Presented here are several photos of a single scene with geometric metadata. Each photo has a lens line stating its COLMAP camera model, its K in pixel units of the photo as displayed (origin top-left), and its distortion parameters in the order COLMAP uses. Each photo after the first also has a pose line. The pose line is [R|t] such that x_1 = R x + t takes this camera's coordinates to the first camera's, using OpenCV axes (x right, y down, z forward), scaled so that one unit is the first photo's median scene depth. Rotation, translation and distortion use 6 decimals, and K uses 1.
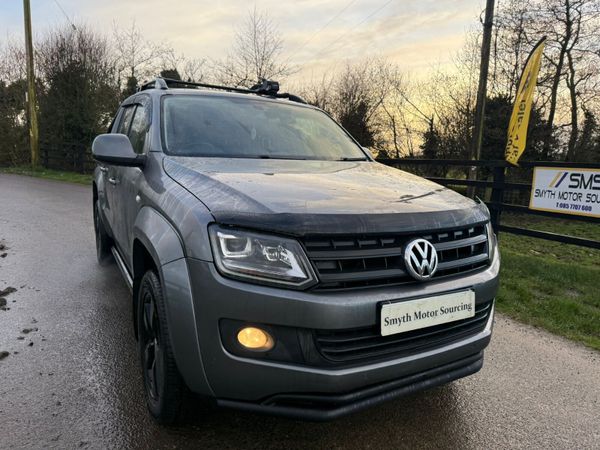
lens RADIAL K [[423.0, 0, 292.9], [0, 423.0, 221.5], [0, 0, 1]] dist [0.040131, -0.053414]
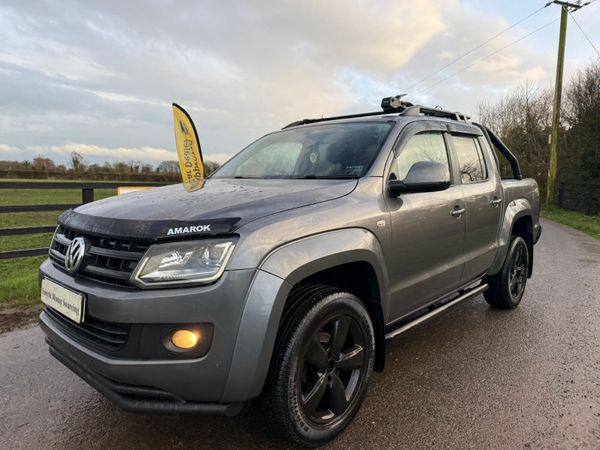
lens RADIAL K [[421.4, 0, 298.7], [0, 421.4, 224.1], [0, 0, 1]] dist [0.037171, -0.044789]
pose [[0.336251, 0.062806, -0.939676, 1.583552], [-0.150215, 0.988577, 0.012322, -0.098334], [0.929715, 0.137010, 0.341844, 1.161253]]
